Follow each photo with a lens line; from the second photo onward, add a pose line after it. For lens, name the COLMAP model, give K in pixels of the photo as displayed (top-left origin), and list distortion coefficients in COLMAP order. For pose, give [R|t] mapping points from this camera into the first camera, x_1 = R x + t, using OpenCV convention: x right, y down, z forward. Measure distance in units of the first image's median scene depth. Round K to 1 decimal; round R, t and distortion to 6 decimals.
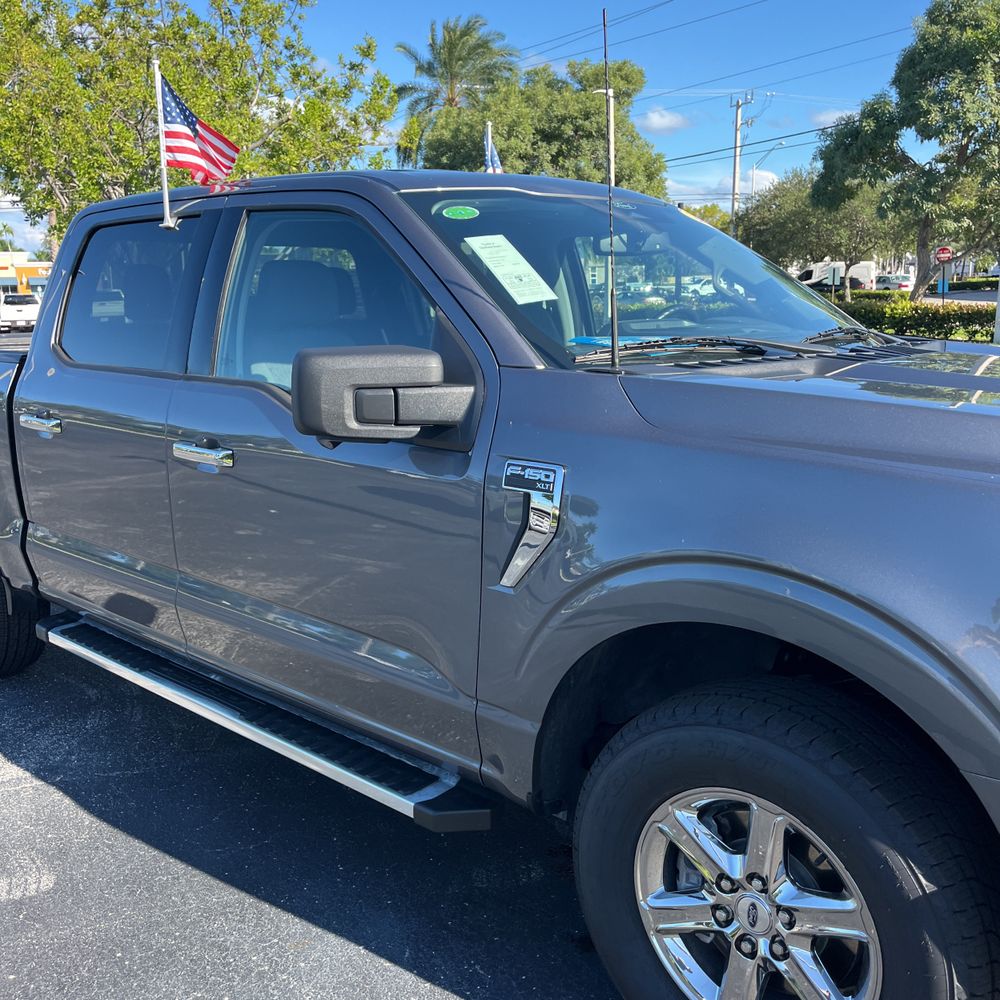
lens RADIAL K [[1018.7, 0, 493.8], [0, 1018.7, 495.3], [0, 0, 1]] dist [0.020852, 0.000000]
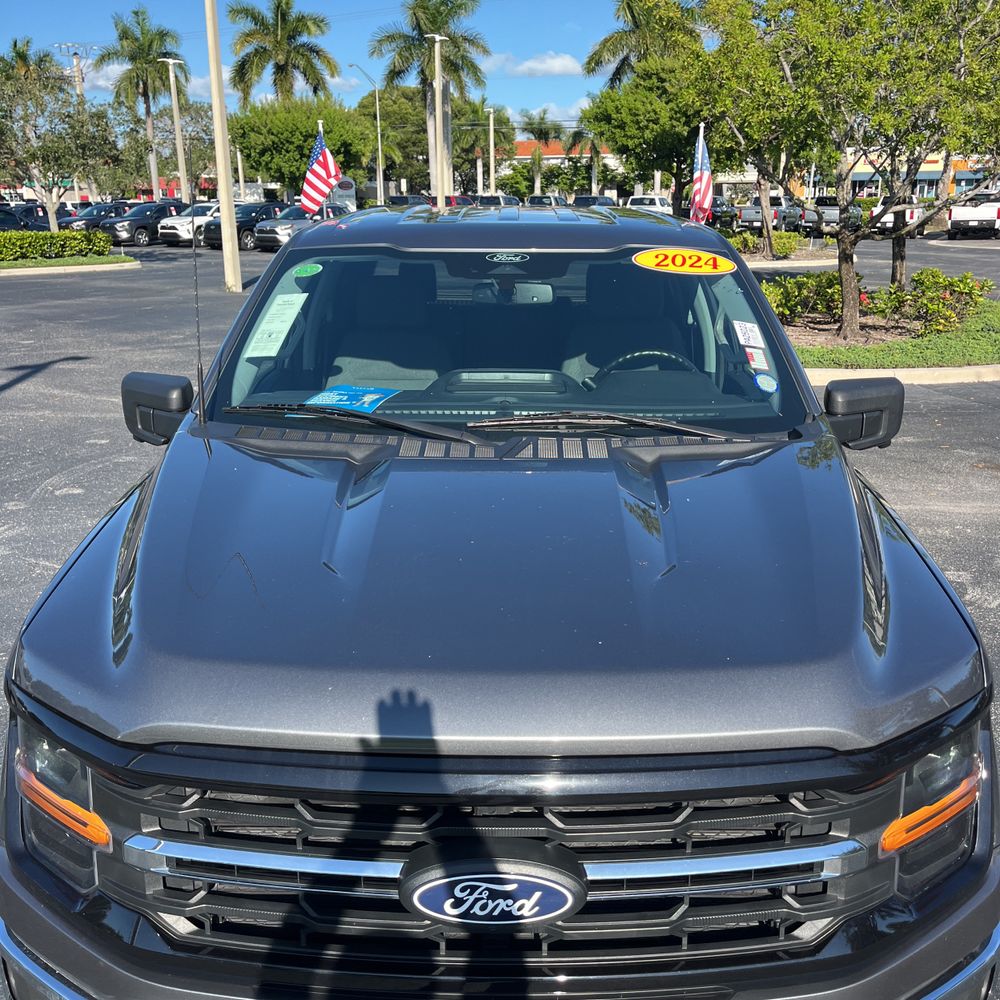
lens RADIAL K [[1018.7, 0, 506.2], [0, 1018.7, 496.8], [0, 0, 1]] dist [0.020852, 0.000000]
pose [[0.670035, 0.227958, -0.706462, 0.130400], [-0.155037, 0.973668, 0.167136, -0.030735], [0.725959, -0.002459, 0.687734, 0.038194]]
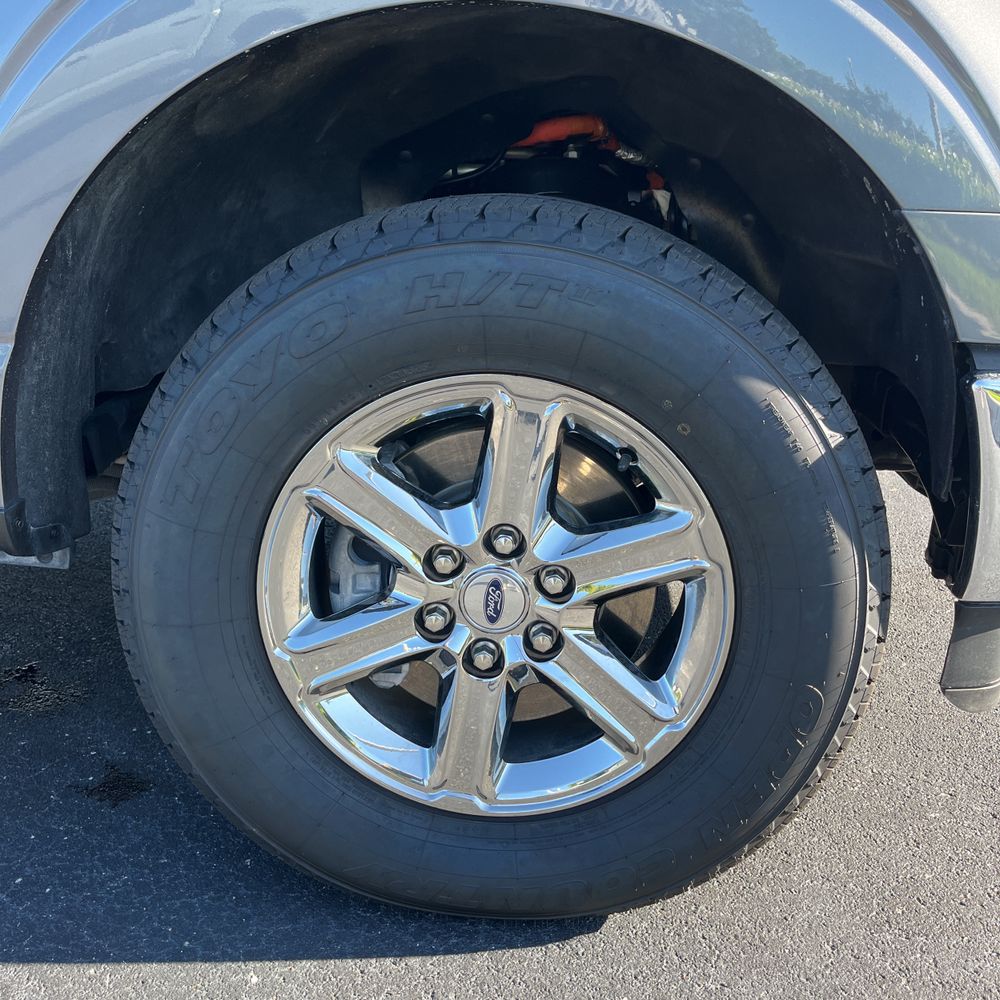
lens RADIAL K [[1018.7, 0, 503.0], [0, 1018.7, 500.2], [0, 0, 1]] dist [0.020852, 0.000000]
pose [[0.787385, -0.152379, 0.597332, -0.006717], [0.072966, 0.985194, 0.155141, 0.024012], [-0.612128, -0.078571, 0.786846, 0.049965]]
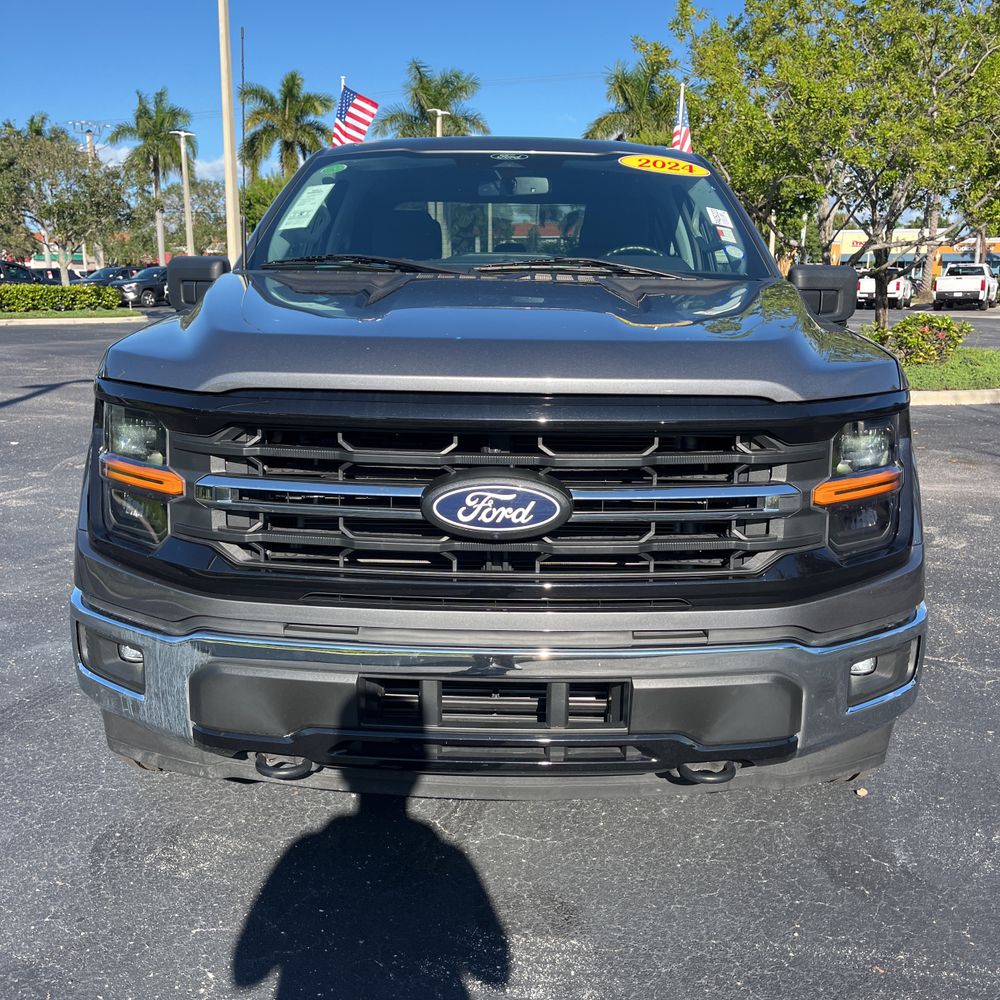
lens RADIAL K [[1018.7, 0, 500.2], [0, 1018.7, 495.7], [0, 0, 1]] dist [0.020852, 0.000000]
pose [[0.667671, 0.181811, -0.721915, 0.149663], [-0.166407, 0.981632, 0.093316, -0.000208], [0.725620, 0.057827, 0.685661, 0.026111]]
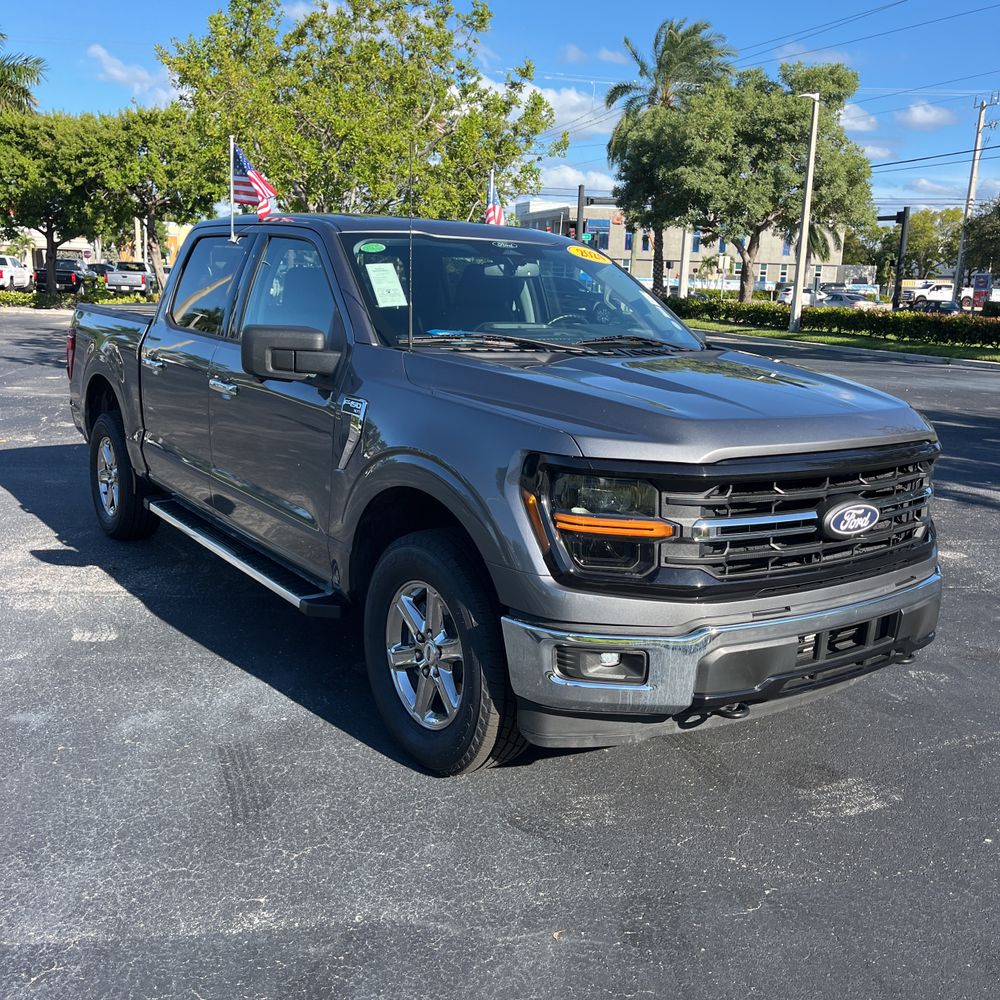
lens RADIAL K [[1018.7, 0, 508.2], [0, 1018.7, 498.4], [0, 0, 1]] dist [0.020852, 0.000000]
pose [[0.978017, 0.095627, -0.185306, 0.063139], [-0.093363, 0.995412, 0.020925, 0.007860], [0.186457, -0.003165, 0.982458, -0.067065]]
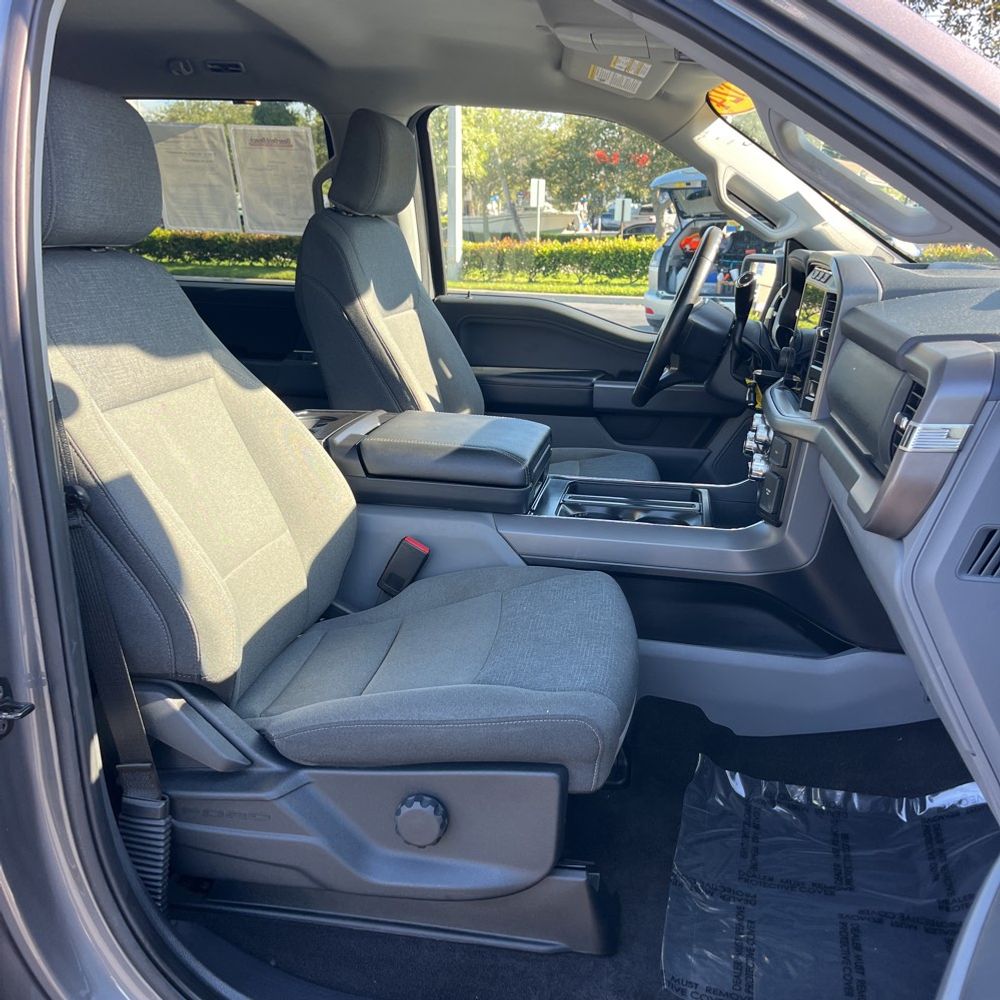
lens RADIAL K [[1018.7, 0, 516.7], [0, 1018.7, 502.4], [0, 0, 1]] dist [0.020852, 0.000000]
pose [[0.831107, -0.114439, 0.544211, -0.044522], [0.076126, 0.992797, 0.092512, -0.014326], [-0.550878, -0.035459, 0.833832, 0.089021]]
